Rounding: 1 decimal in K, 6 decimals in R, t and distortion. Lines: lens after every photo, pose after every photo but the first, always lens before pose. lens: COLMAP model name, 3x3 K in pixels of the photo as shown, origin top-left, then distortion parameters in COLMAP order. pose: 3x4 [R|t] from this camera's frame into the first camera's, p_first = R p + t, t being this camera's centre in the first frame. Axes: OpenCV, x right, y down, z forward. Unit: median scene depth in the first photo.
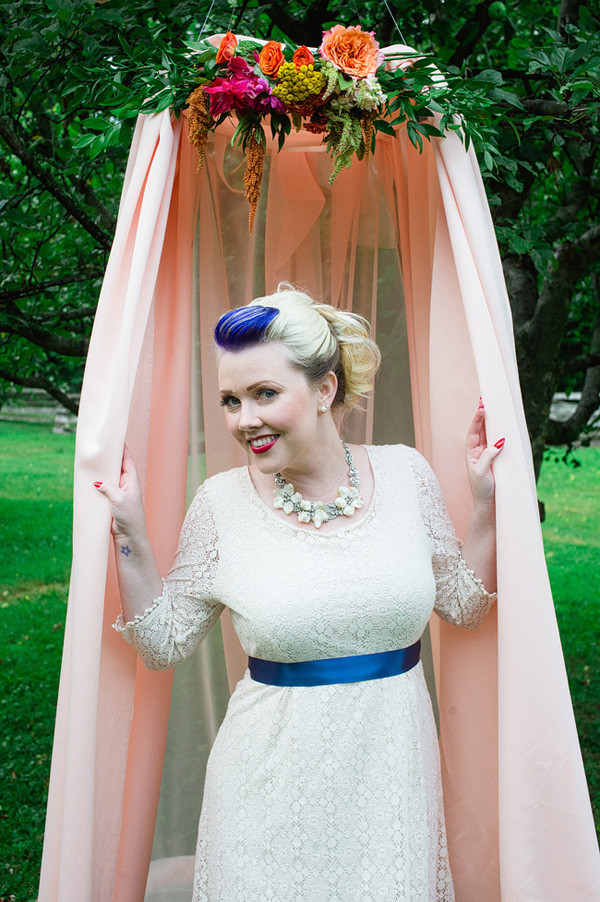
lens RADIAL K [[1241.2, 0, 265.4], [0, 1241.2, 418.8], [0, 0, 1]] dist [-0.046020, 0.075719]
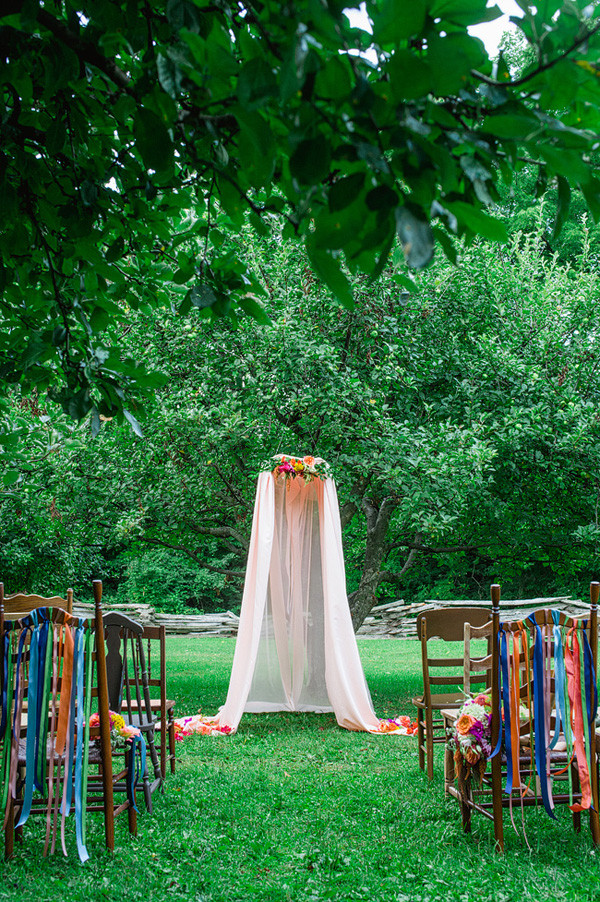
lens RADIAL K [[1250.8, 0, 300.0], [0, 1250.8, 451.0], [0, 0, 1]] dist [-0.106721, 0.115643]
pose [[0.996953, 0.033988, 0.070215, -0.304485], [-0.022006, 0.986072, -0.164855, 0.464628], [-0.074840, 0.162807, 0.983815, -3.741618]]
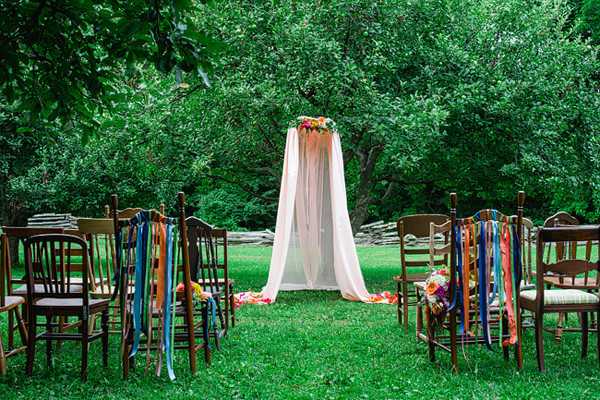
lens RADIAL K [[832.0, 0, 300.7], [0, 832.0, 204.3], [0, 0, 1]] dist [-0.106721, 0.115643]
pose [[0.998133, 0.019458, 0.057903, -0.314714], [-0.015375, 0.997418, -0.070144, 0.515506], [-0.059119, 0.069123, 0.995855, -3.663600]]
